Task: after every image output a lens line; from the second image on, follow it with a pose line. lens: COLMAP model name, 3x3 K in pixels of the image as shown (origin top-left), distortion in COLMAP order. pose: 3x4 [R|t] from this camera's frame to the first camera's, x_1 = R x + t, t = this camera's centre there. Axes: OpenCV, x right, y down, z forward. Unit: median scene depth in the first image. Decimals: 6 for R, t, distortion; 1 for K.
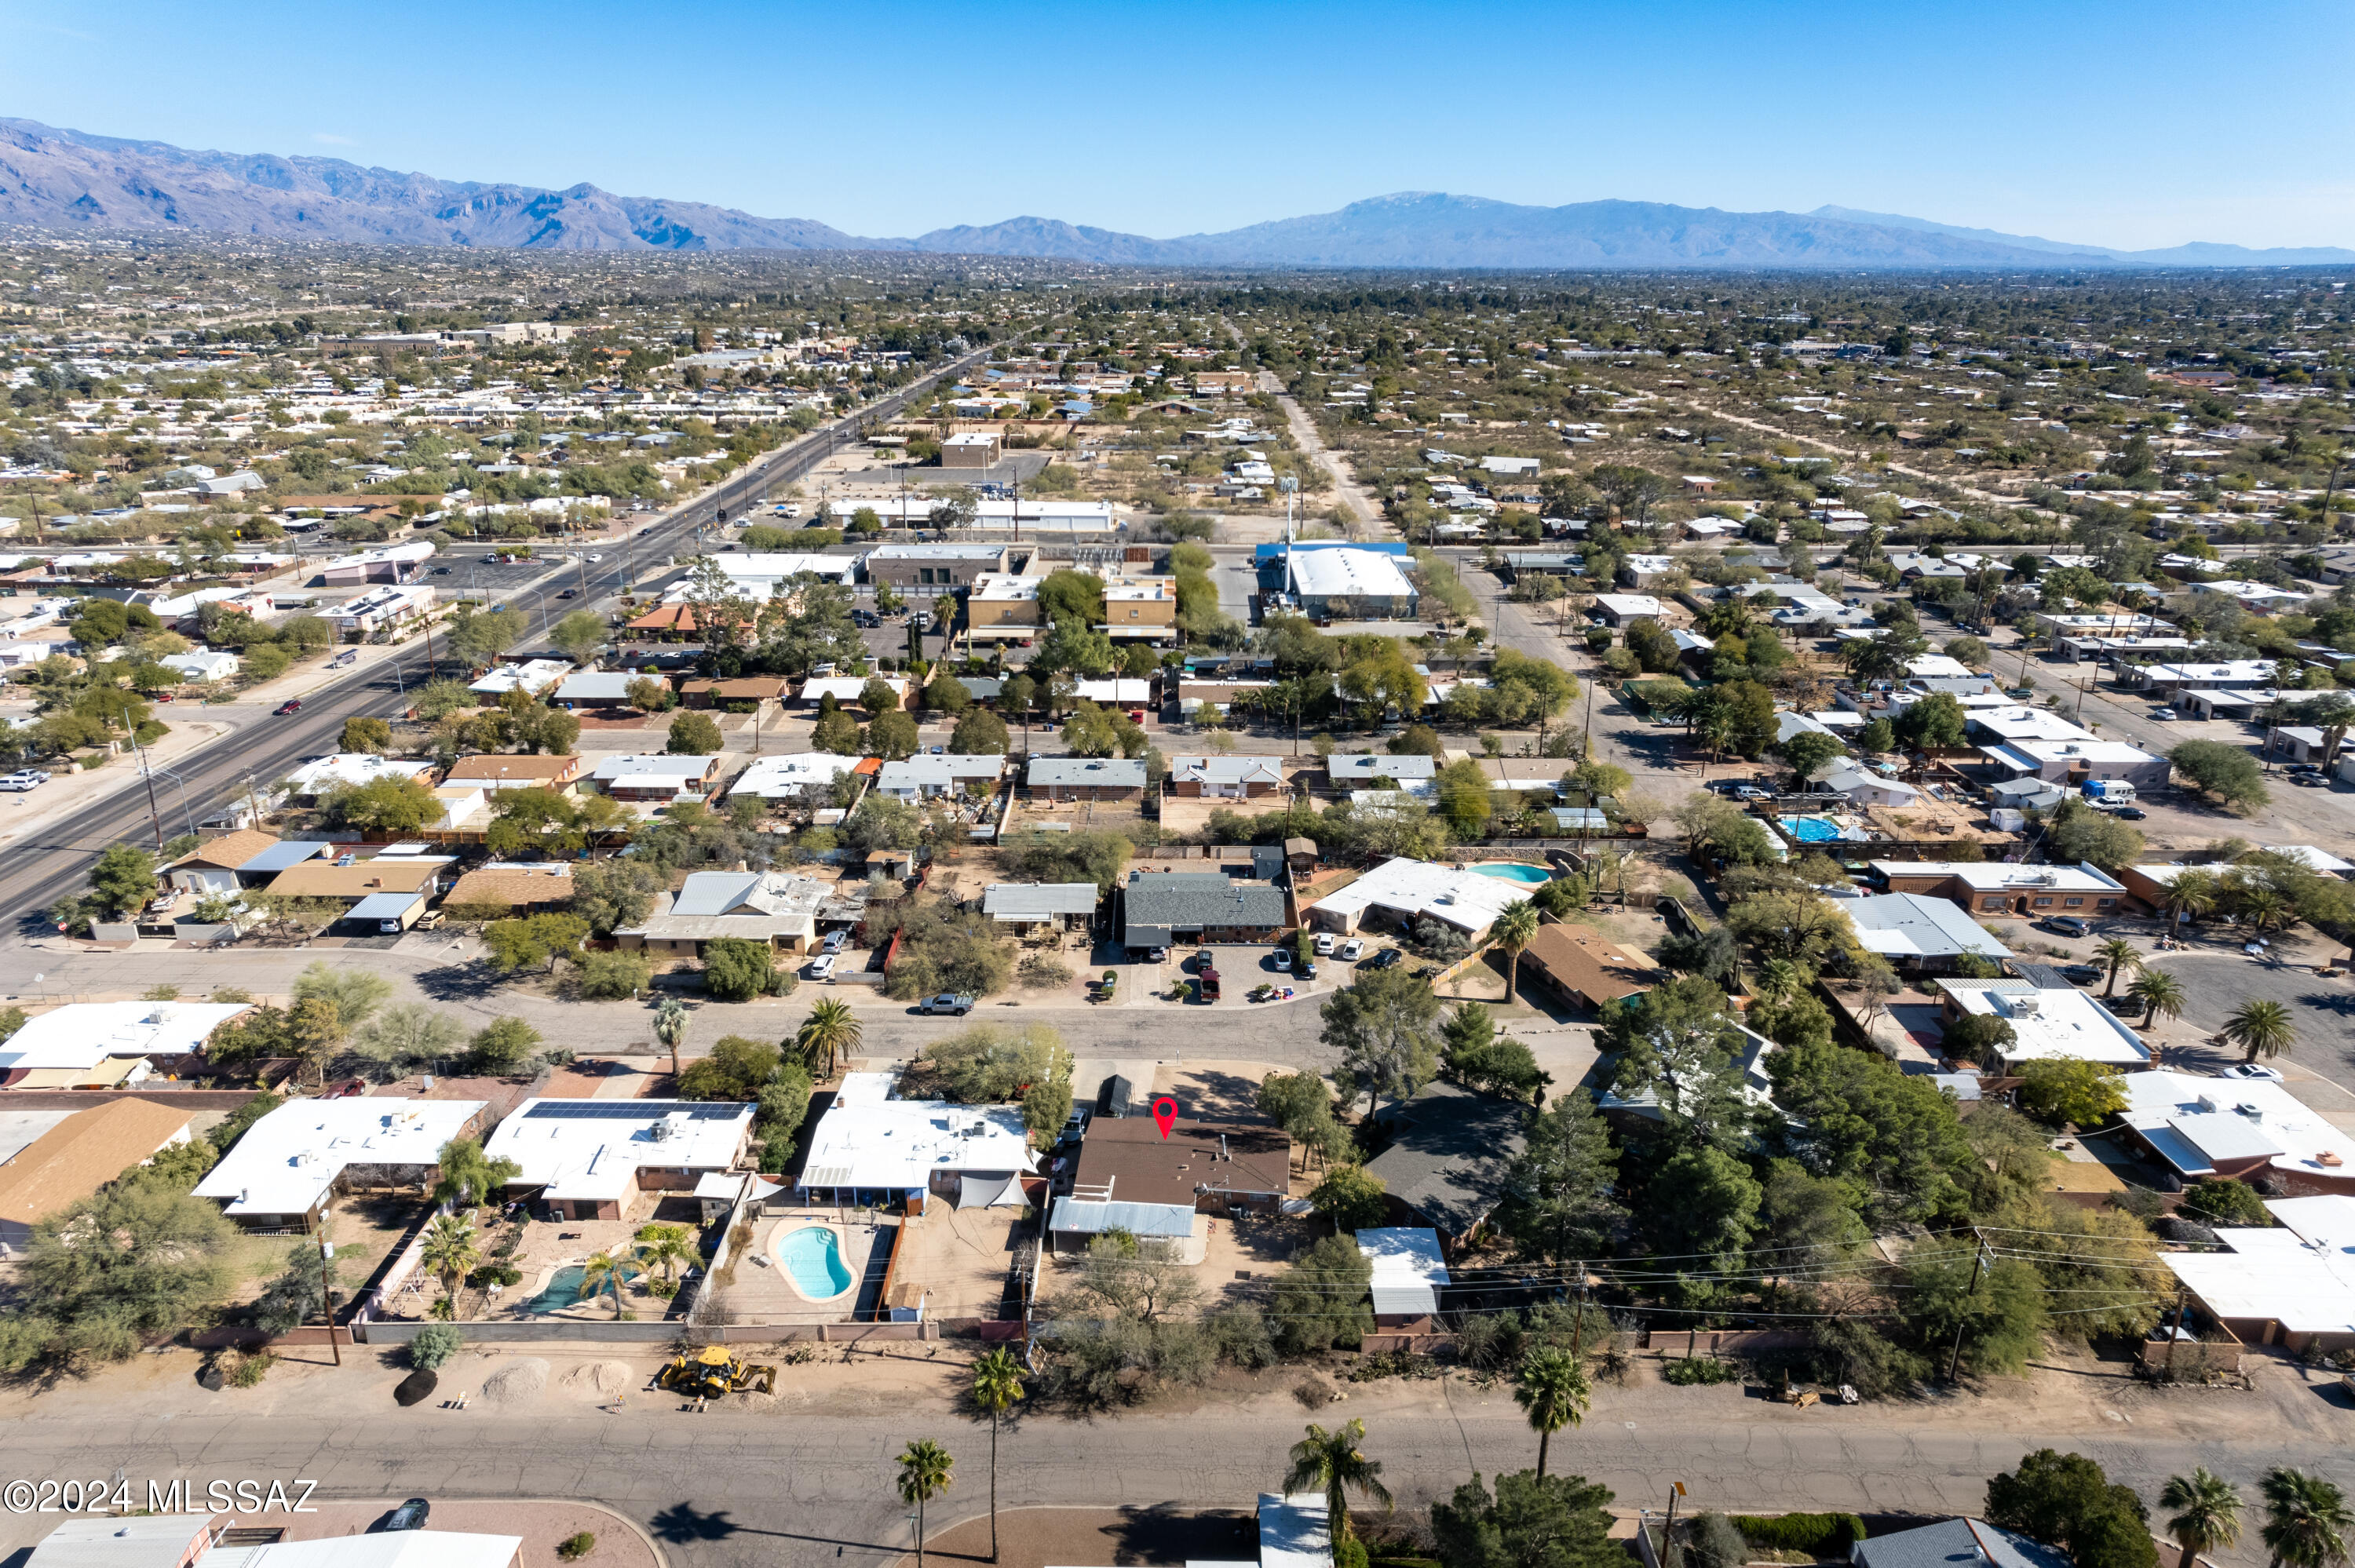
lens RADIAL K [[1507.1, 0, 1188.1], [0, 1507.1, 753.8], [0, 0, 1]] dist [-0.039307, 0.059827]
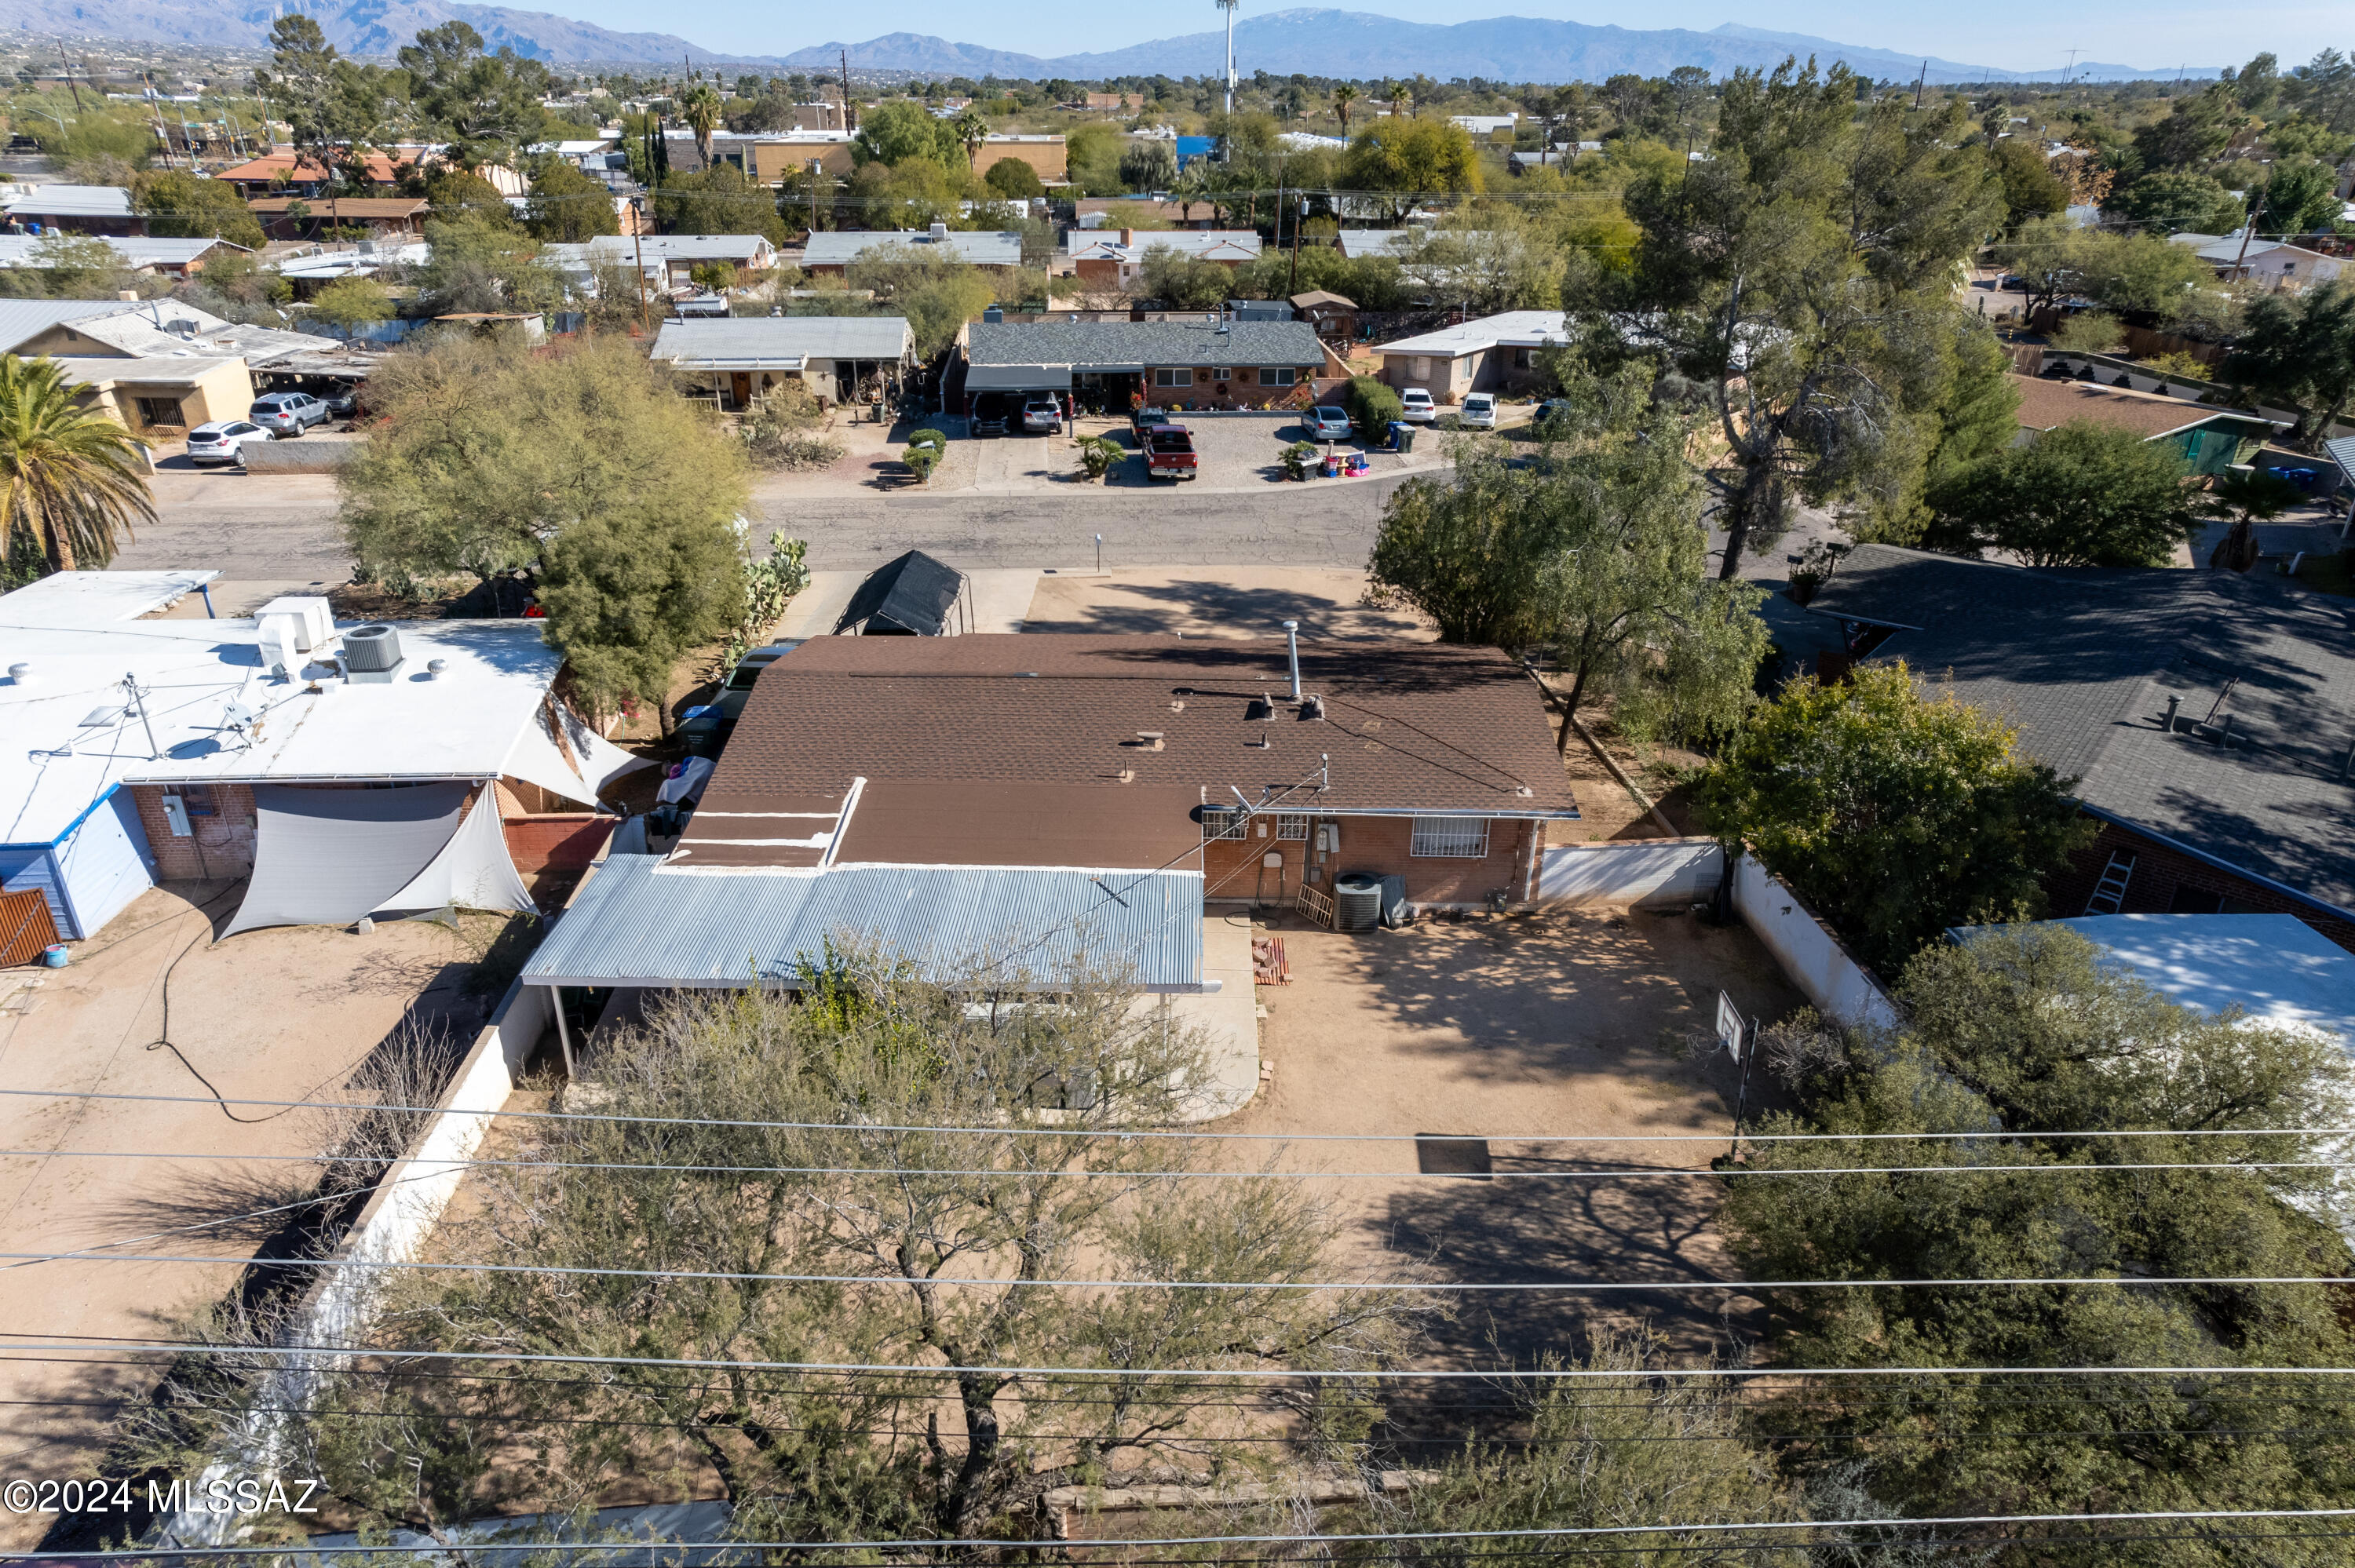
lens RADIAL K [[1507.1, 0, 1187.7], [0, 1507.1, 756.9], [0, 0, 1]] dist [-0.039307, 0.059827]
pose [[0.997620, -0.028292, 0.062881, -0.008496], [0.021656, 0.994362, 0.103808, 0.186035], [-0.065463, -0.102200, 0.992608, 0.552370]]
